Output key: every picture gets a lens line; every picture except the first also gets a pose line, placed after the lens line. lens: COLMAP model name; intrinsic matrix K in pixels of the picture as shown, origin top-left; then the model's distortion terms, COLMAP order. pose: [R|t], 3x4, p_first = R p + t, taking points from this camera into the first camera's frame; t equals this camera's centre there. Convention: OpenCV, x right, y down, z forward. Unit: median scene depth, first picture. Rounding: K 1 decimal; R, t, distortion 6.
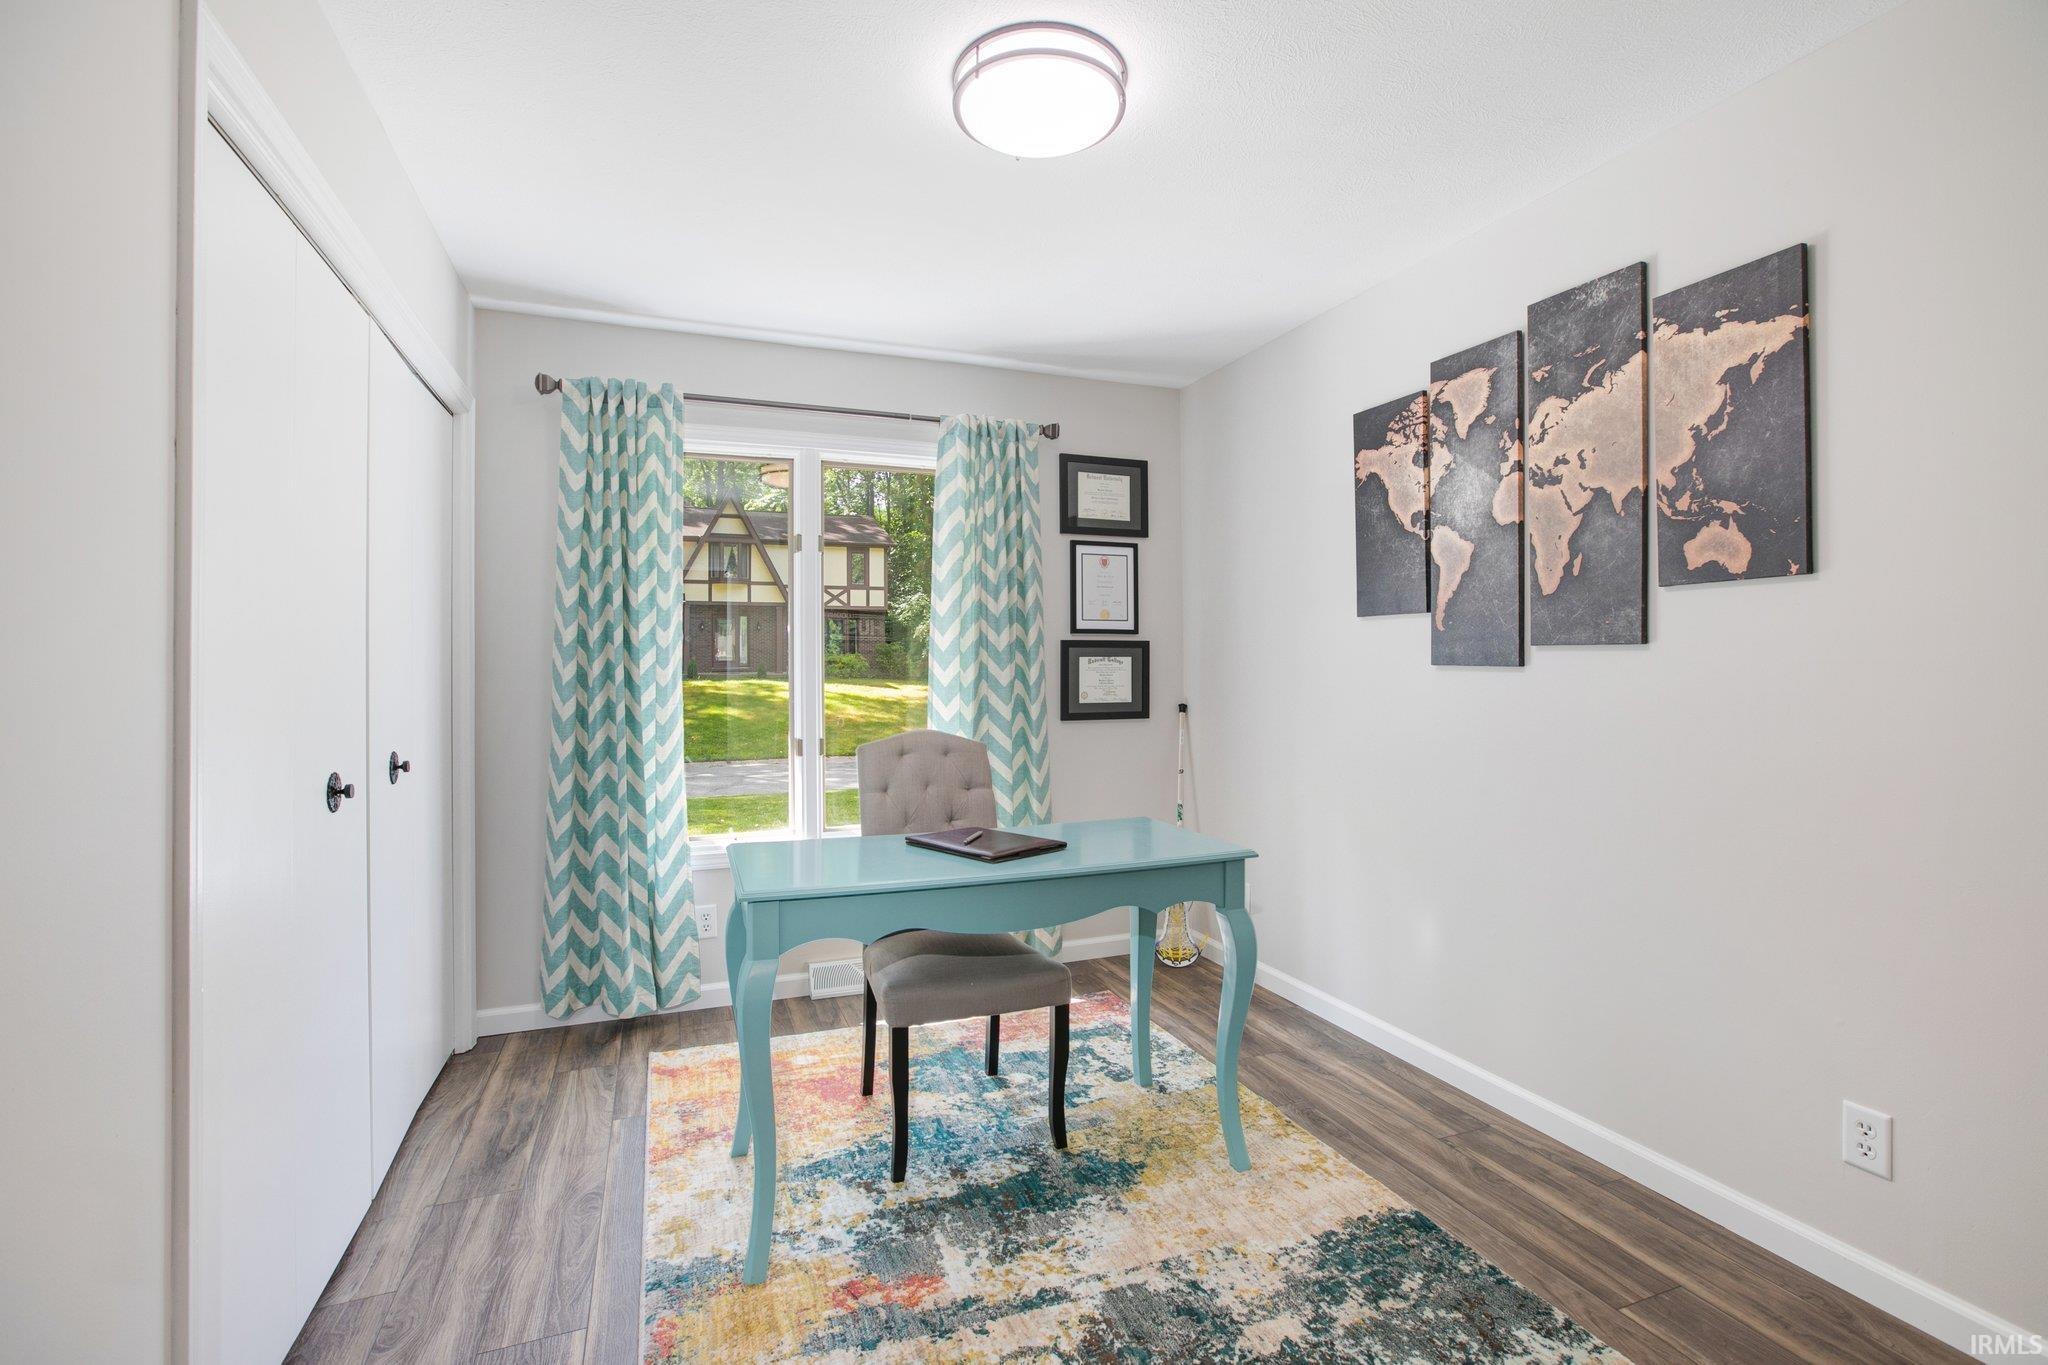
lens RADIAL K [[940.1, 0, 1024.0], [0, 940.1, 682.5], [0, 0, 1]] dist [-0.038495, 0.014936]
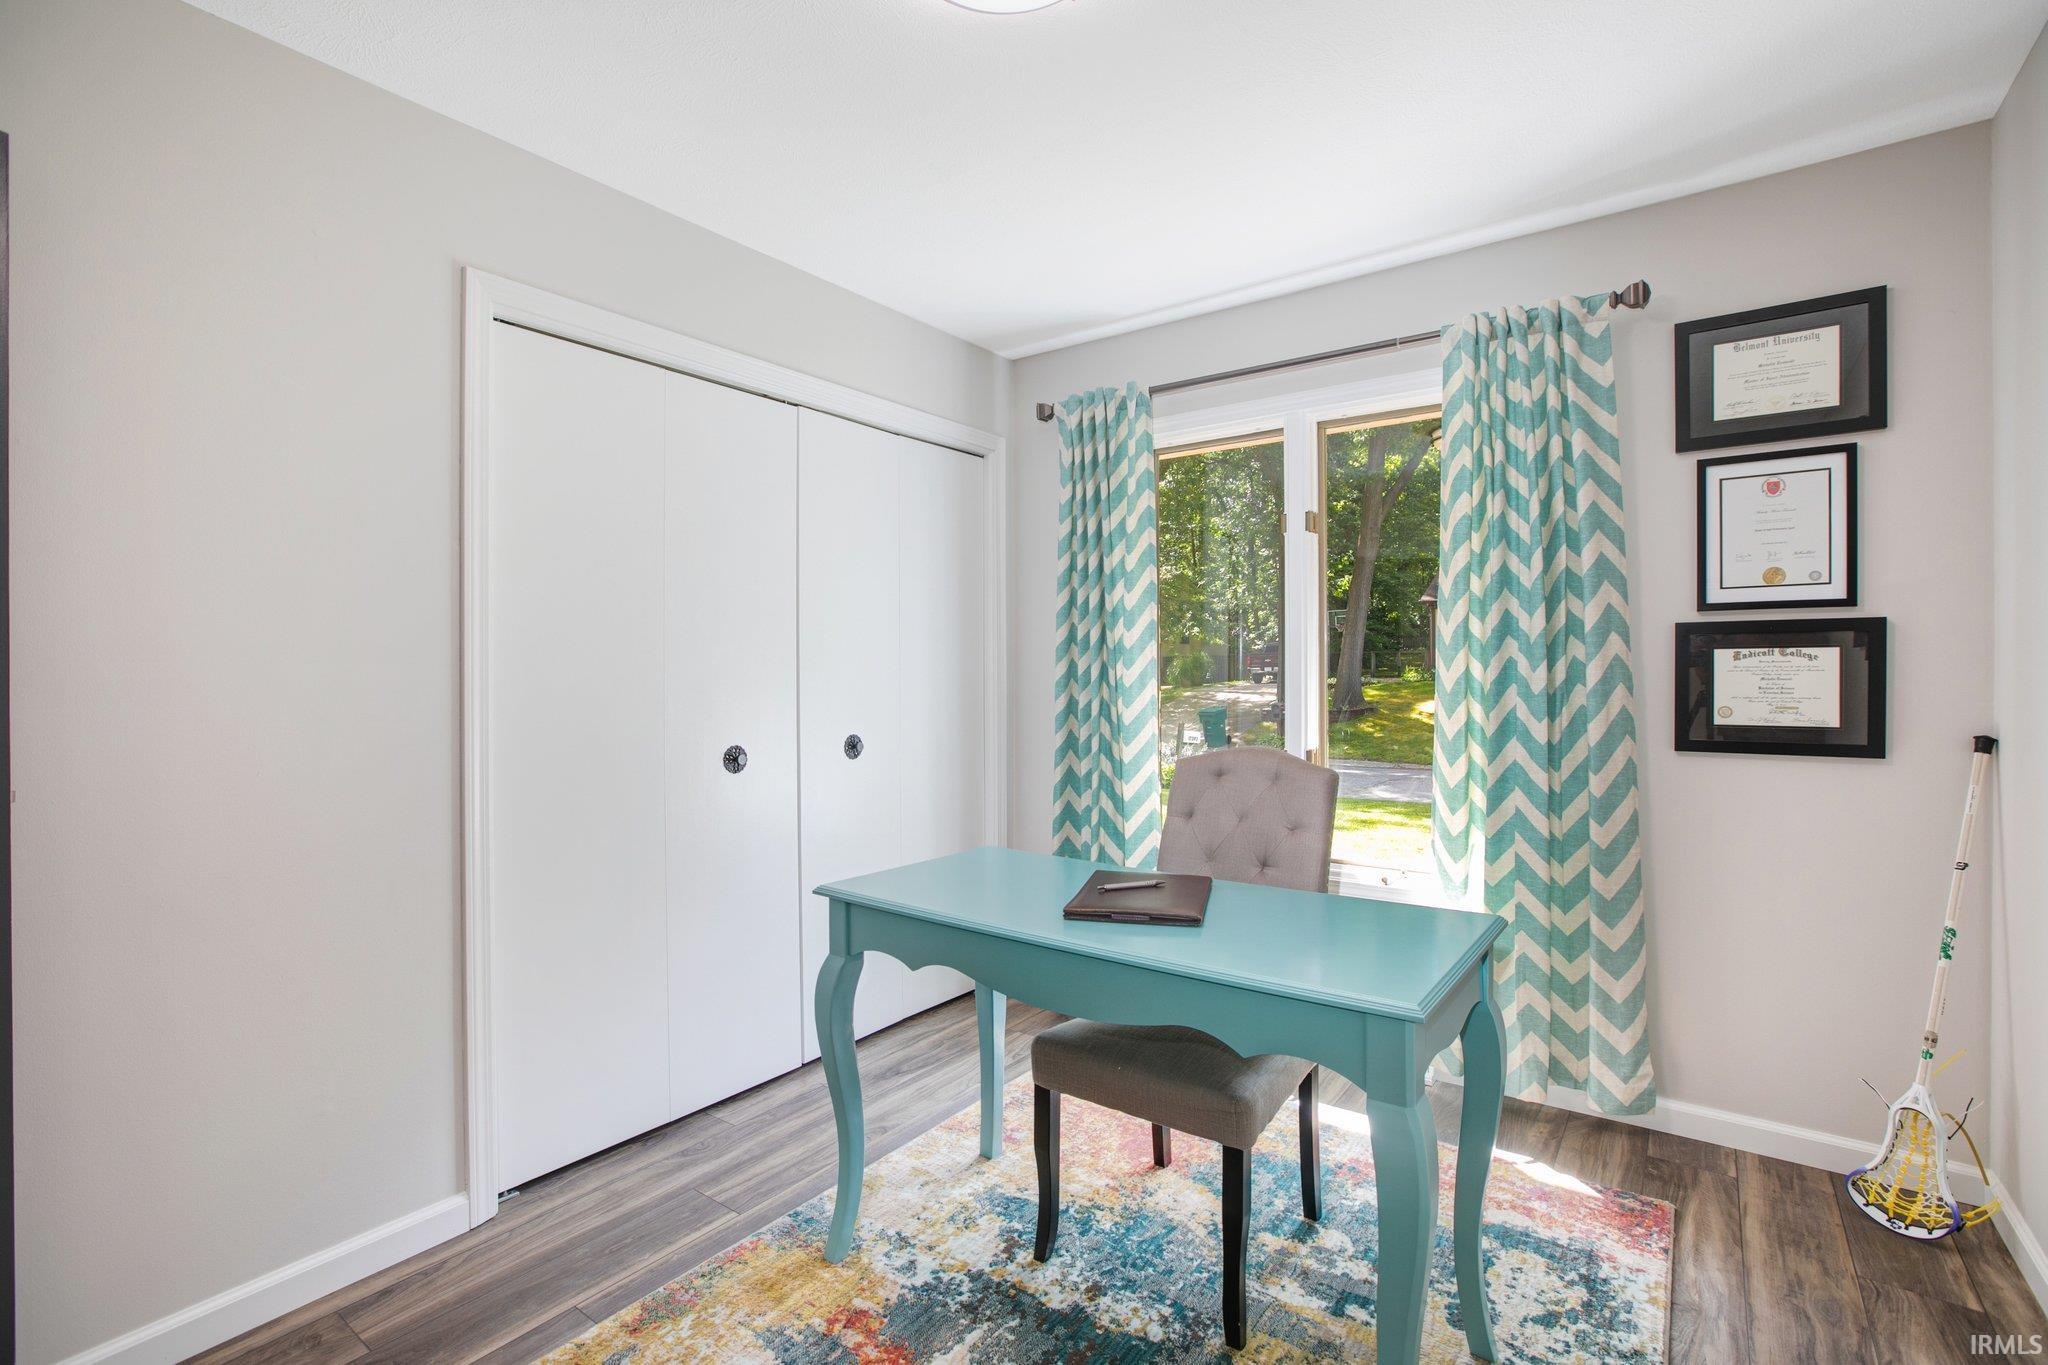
lens RADIAL K [[940.1, 0, 1024.0], [0, 940.1, 682.5], [0, 0, 1]] dist [-0.038495, 0.014936]
pose [[0.525026, 0.014904, -0.850956, 0.337559], [-0.009127, 0.999888, 0.011882, -0.008434], [0.851037, 0.001529, 0.525103, 0.303834]]
